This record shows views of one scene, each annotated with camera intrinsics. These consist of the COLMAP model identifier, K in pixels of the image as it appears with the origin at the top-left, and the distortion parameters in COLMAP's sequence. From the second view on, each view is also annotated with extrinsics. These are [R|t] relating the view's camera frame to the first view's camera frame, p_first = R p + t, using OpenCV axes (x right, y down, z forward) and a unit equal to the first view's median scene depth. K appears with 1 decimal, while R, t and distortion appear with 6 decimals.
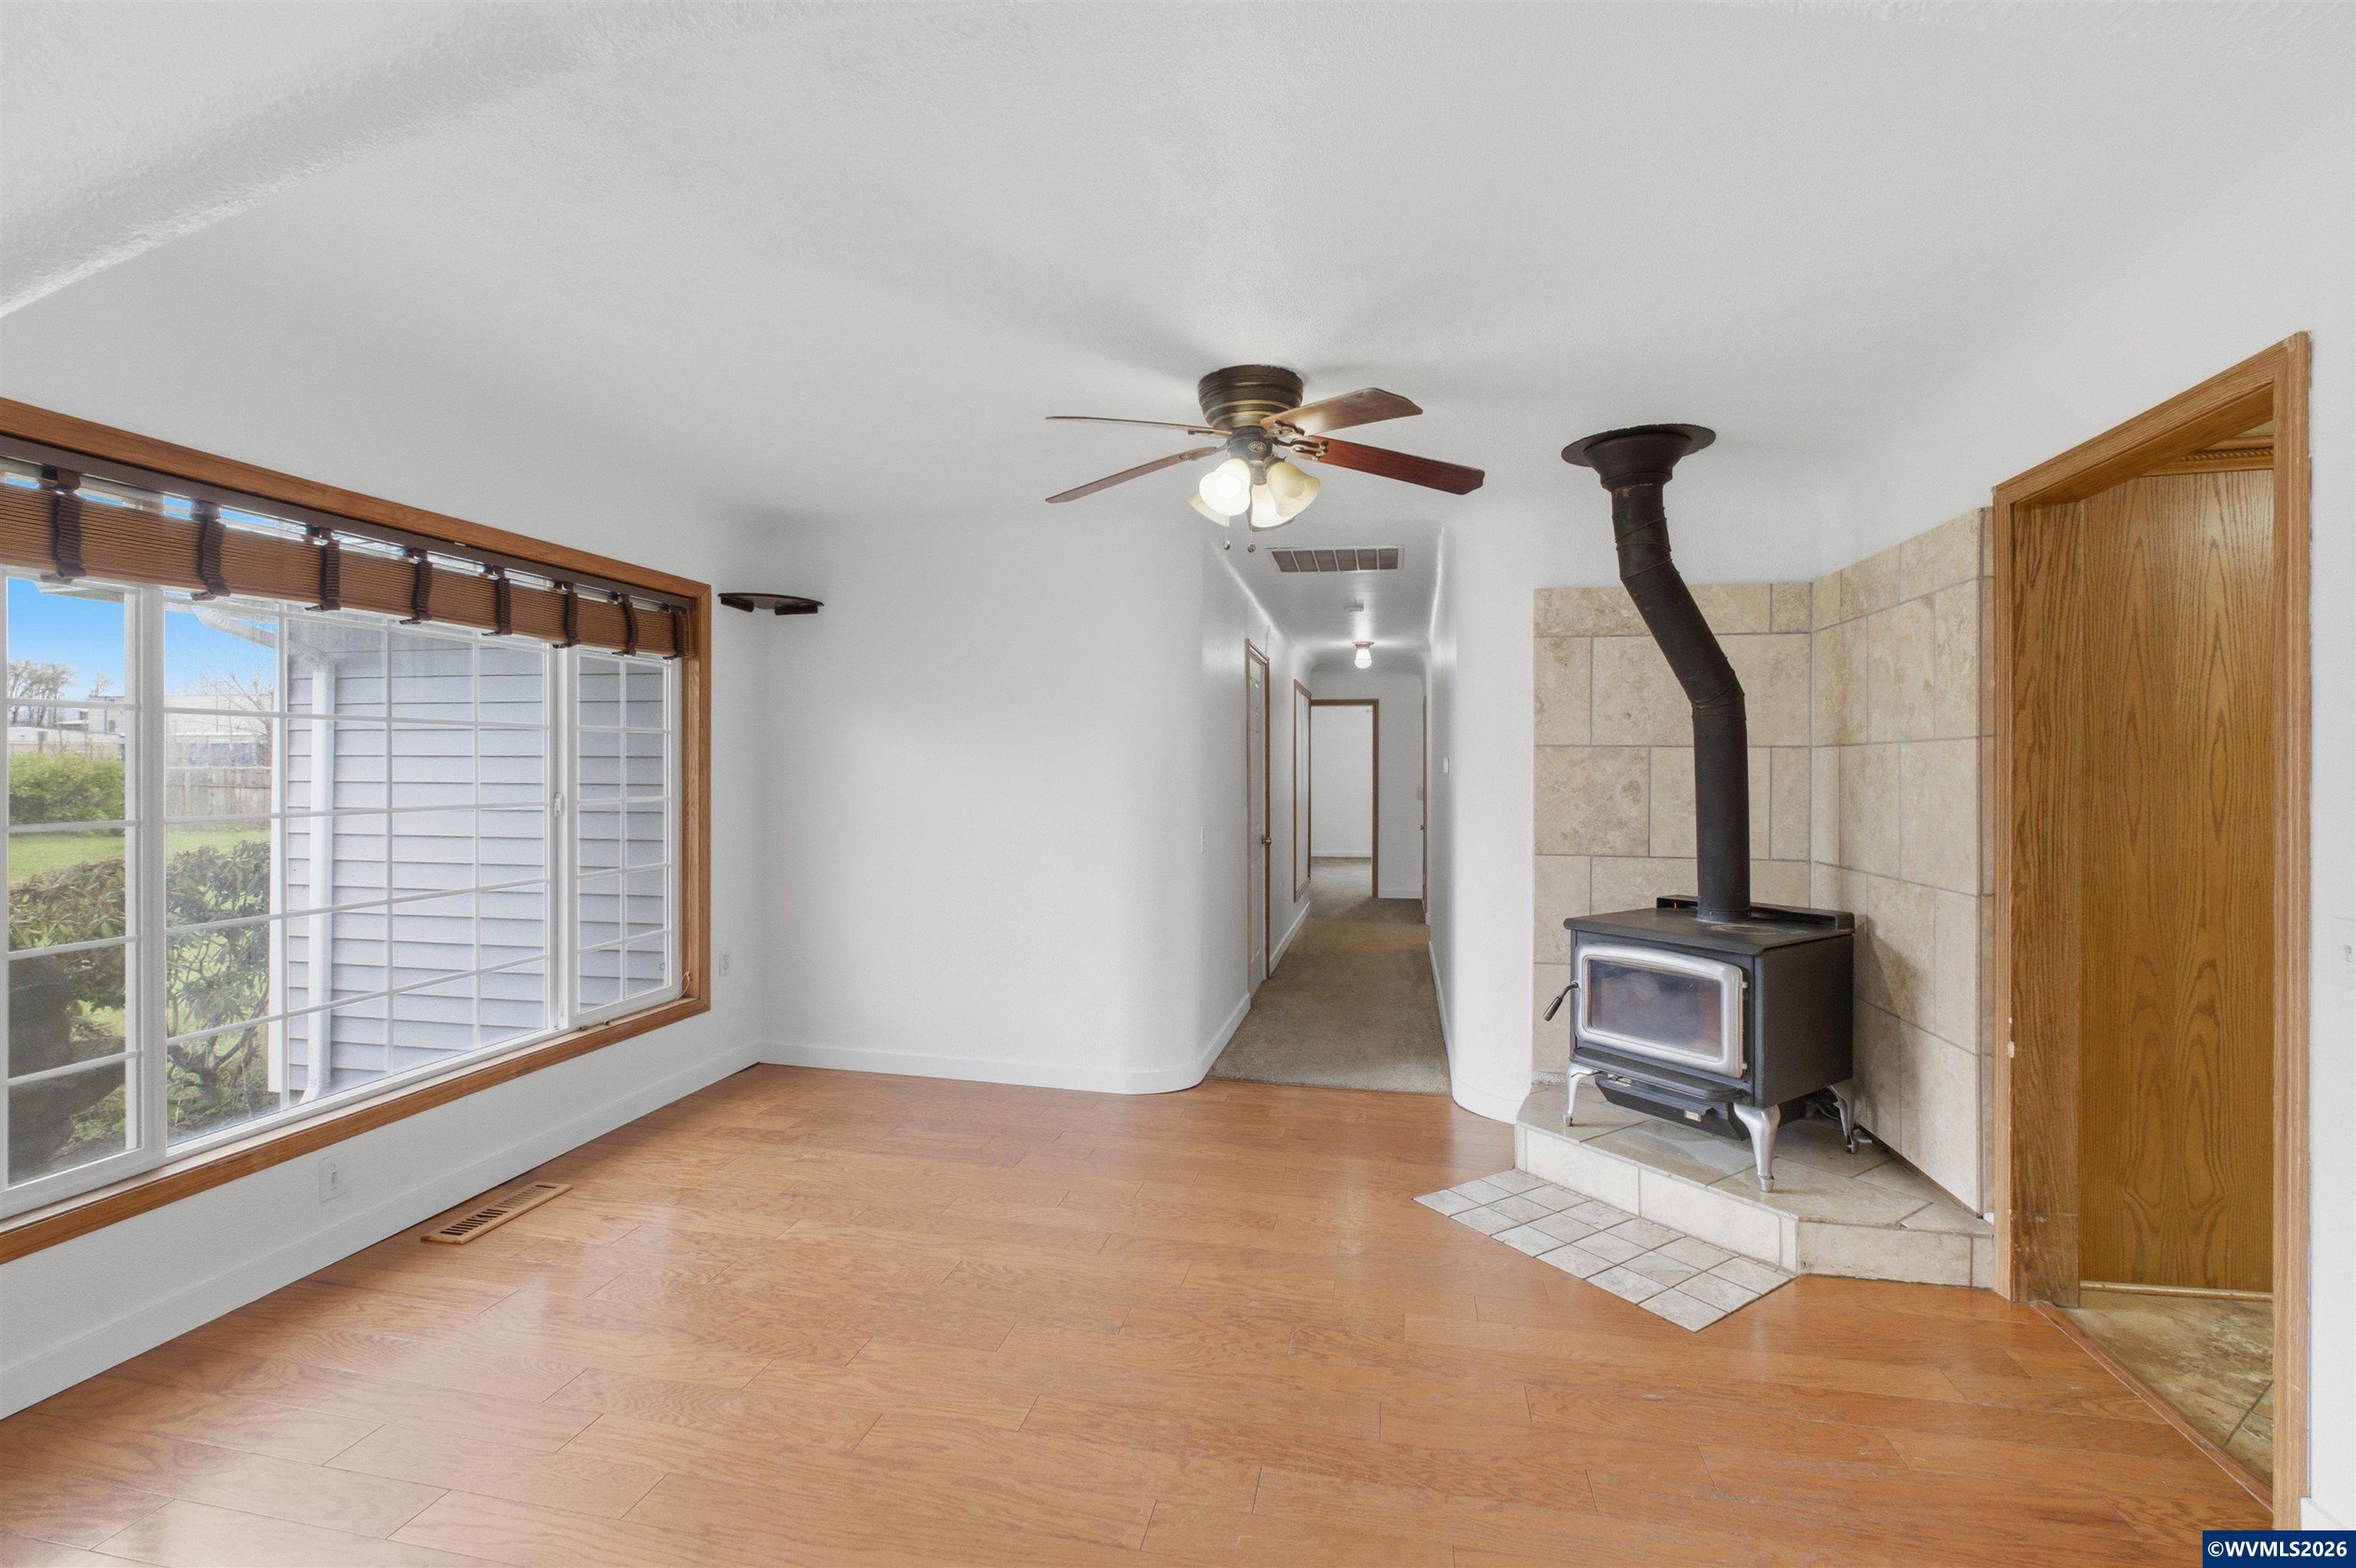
lens RADIAL K [[1019.0, 0, 1178.0], [0, 1019.0, 784.0], [0, 0, 1]] dist [-0.000306, -0.000614]
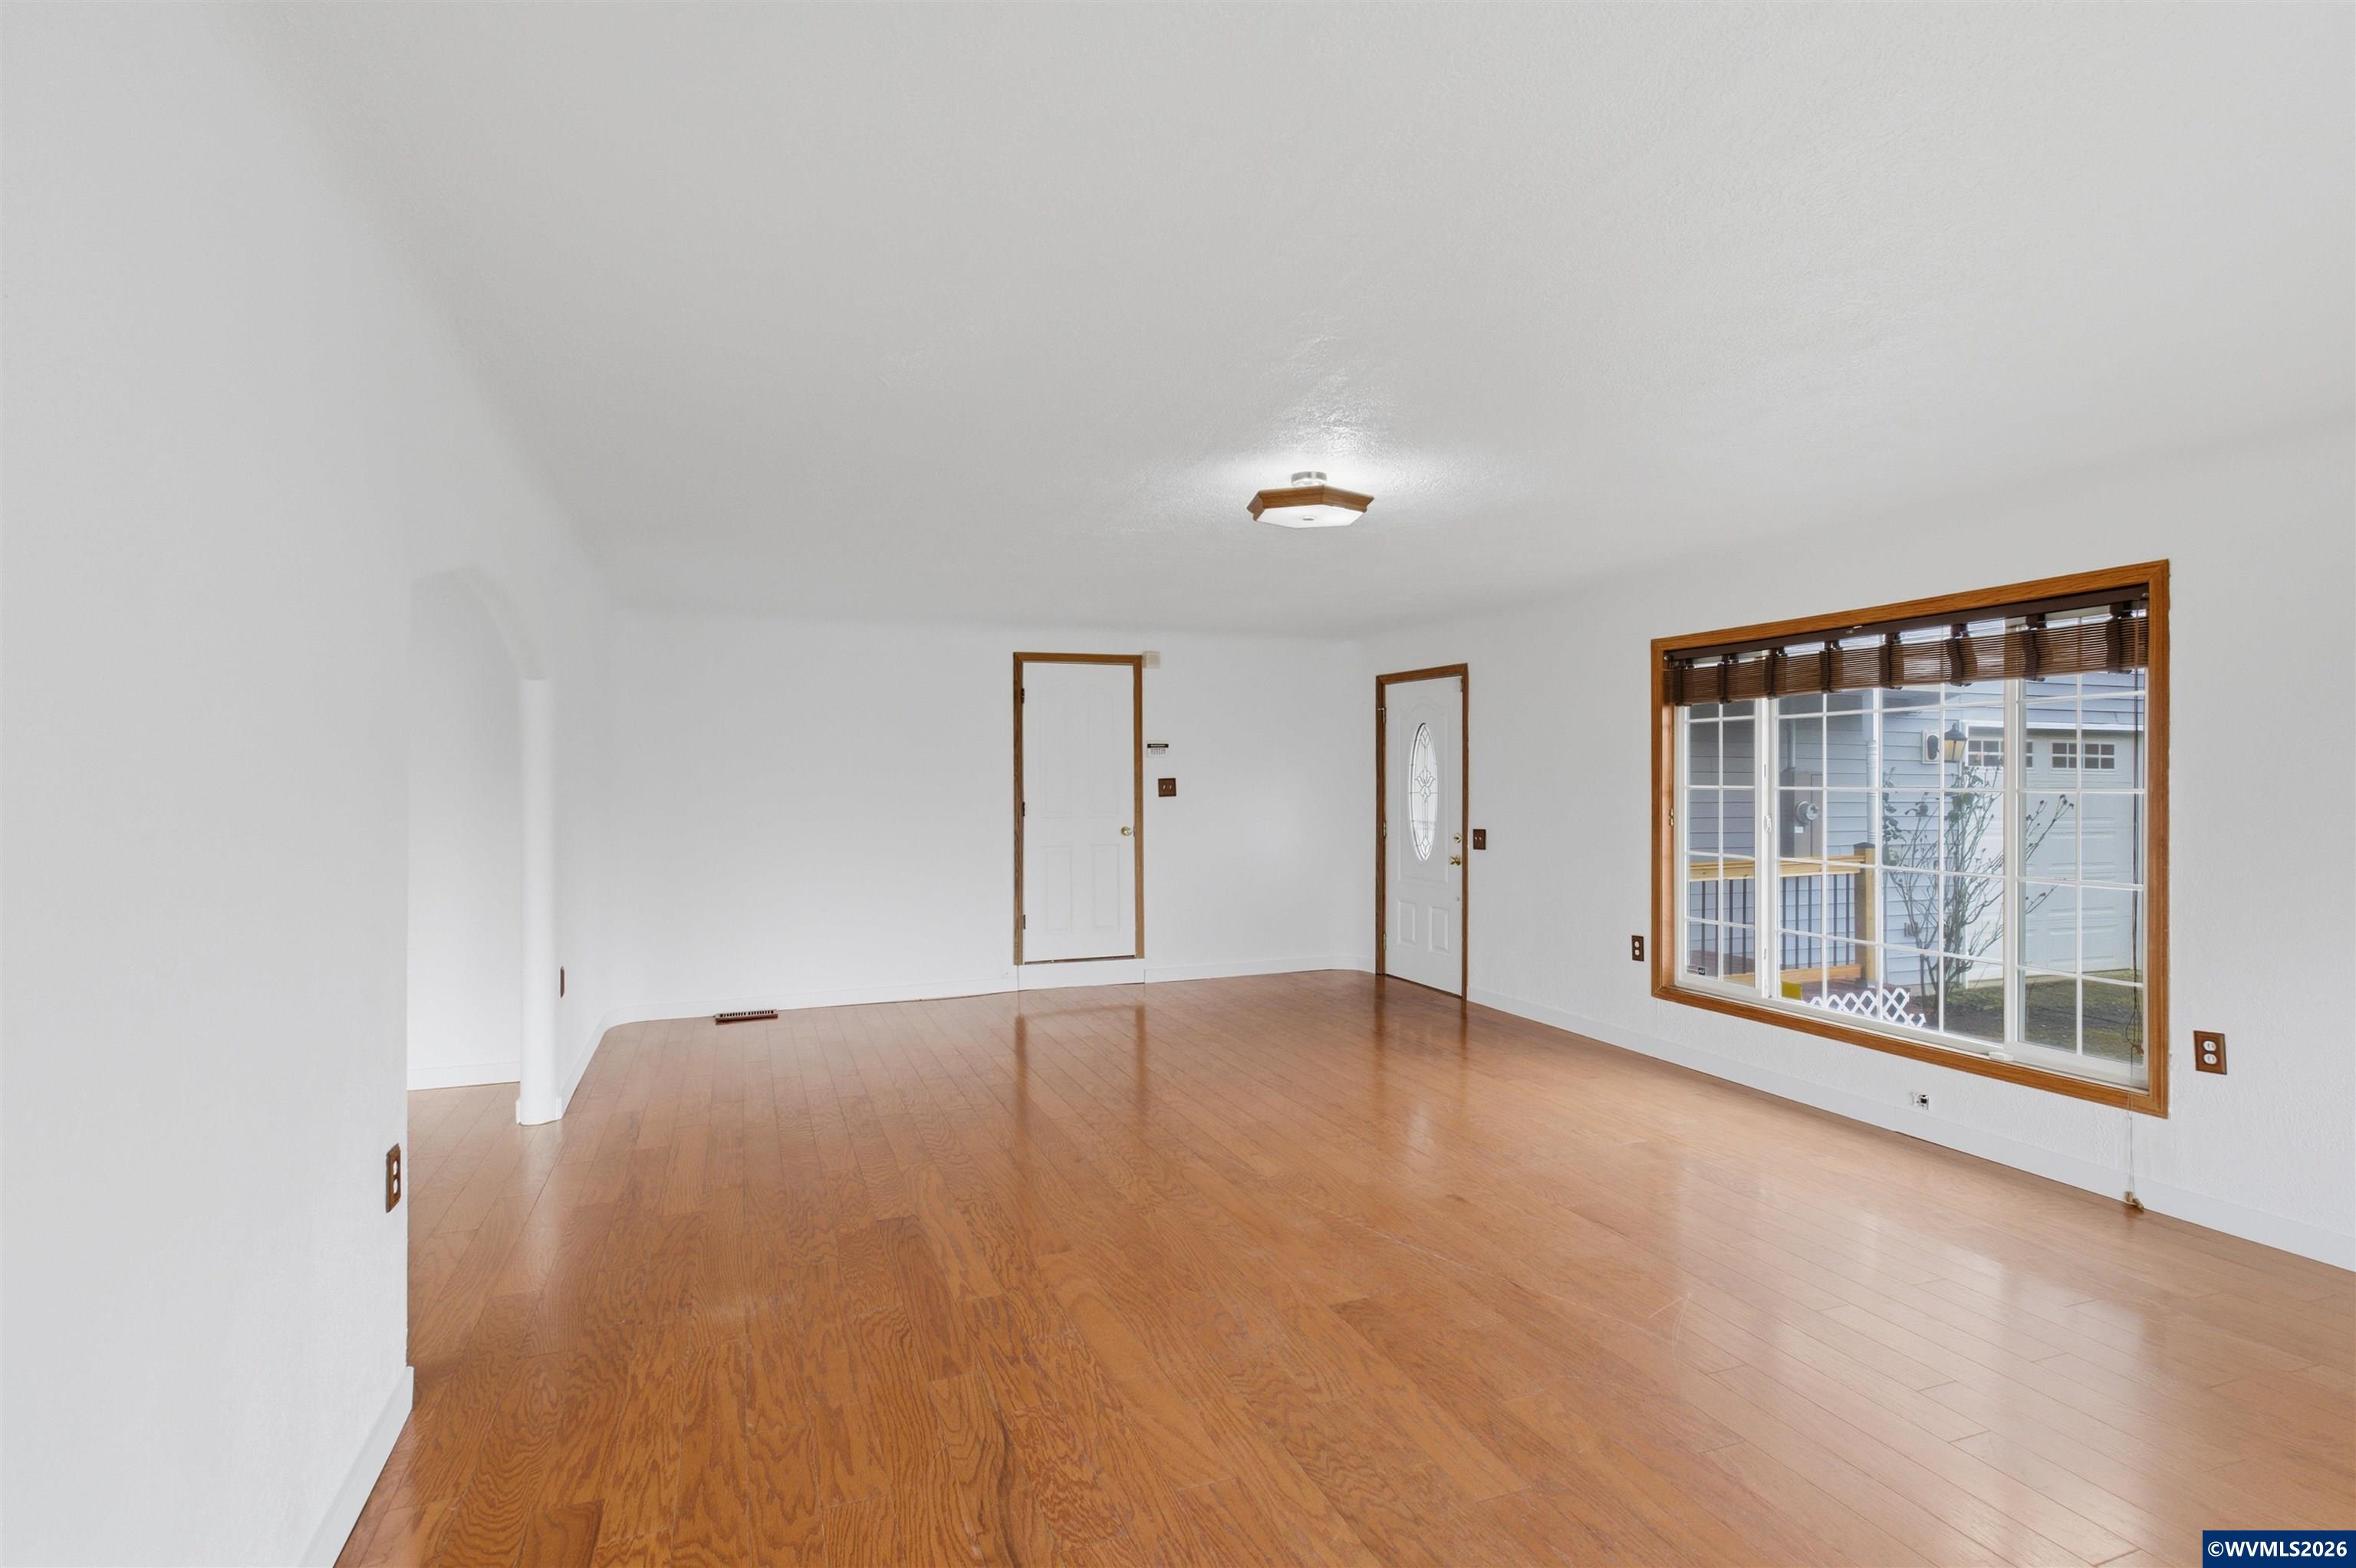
lens RADIAL K [[1169.9, 0, 1178.0], [0, 1169.9, 784.0], [0, 0, 1]] dist [-0.001617, 0.000293]
pose [[-0.553599, -0.000523, 0.832783, -0.610920], [0.009461, 0.999931, 0.006917, -0.063000], [-0.832730, 0.011708, -0.553556, 3.533154]]
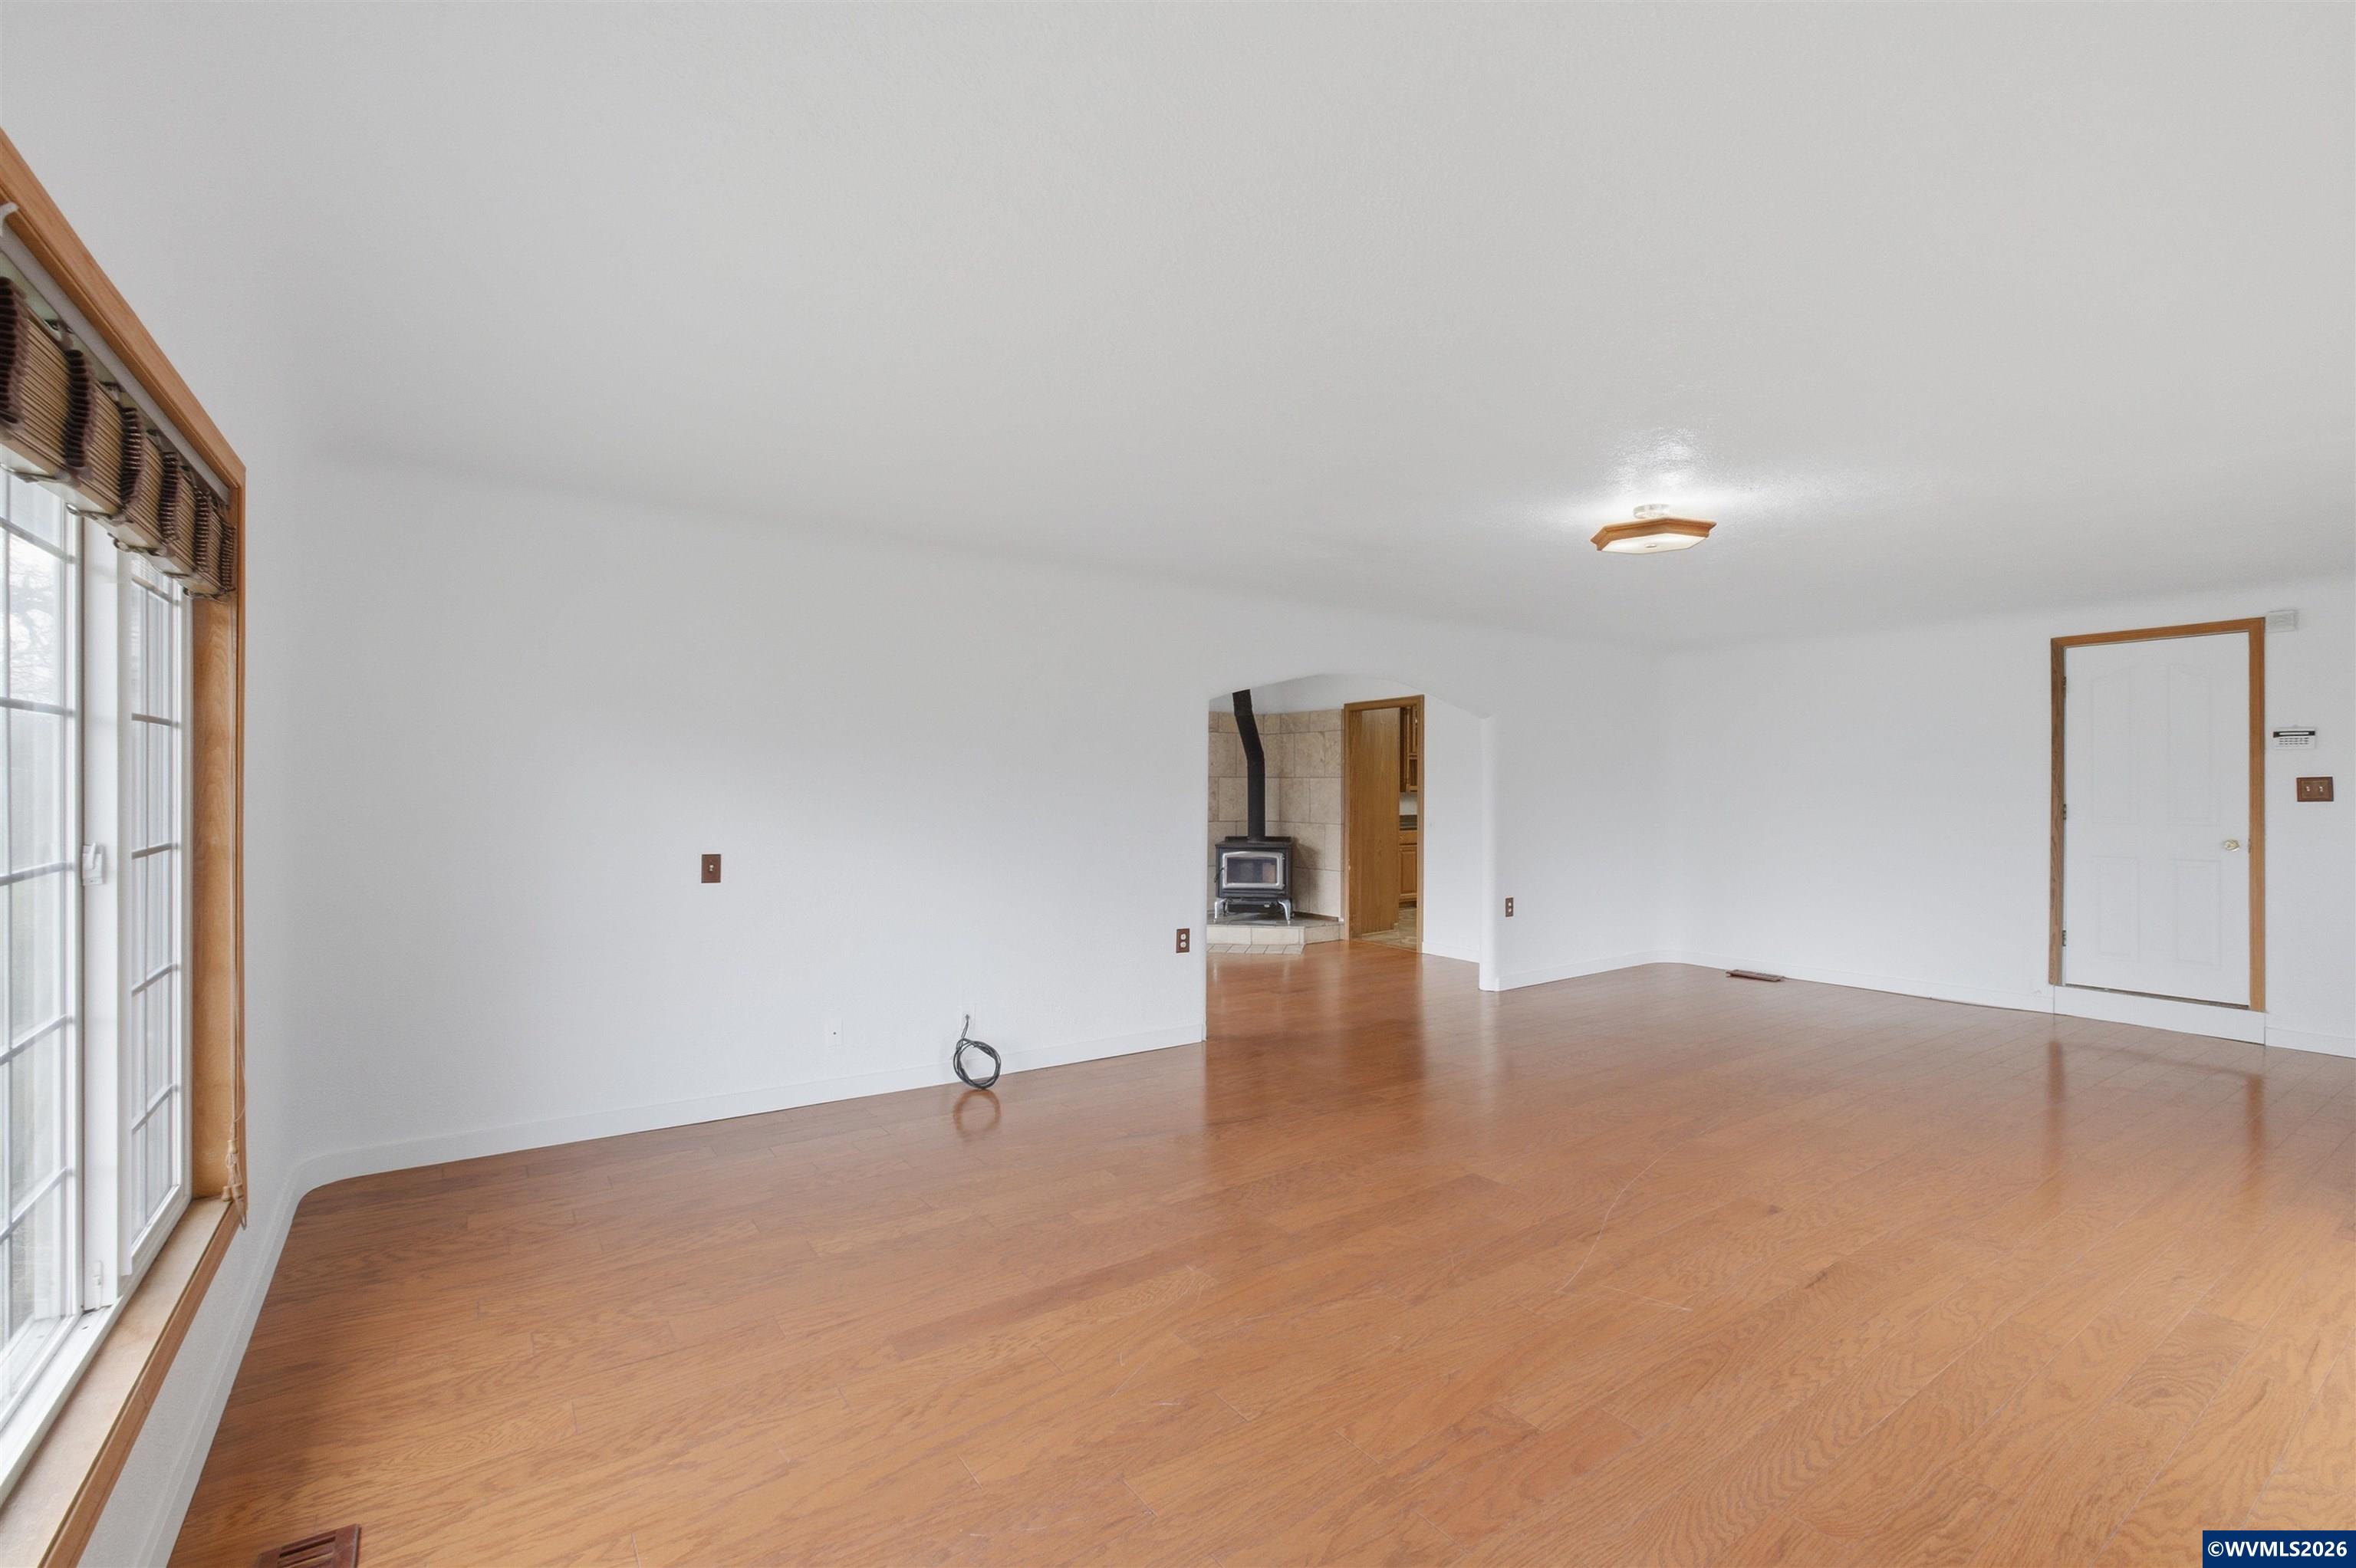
lens RADIAL K [[1019.0, 0, 1178.0], [0, 1019.0, 784.0], [0, 0, 1]] dist [-0.000306, -0.000614]
pose [[0.681879, 0.000645, 0.731465, -1.745079], [0.005485, 0.999967, -0.005995, -0.005281], [-0.731445, 0.008100, 0.681852, -0.770452]]
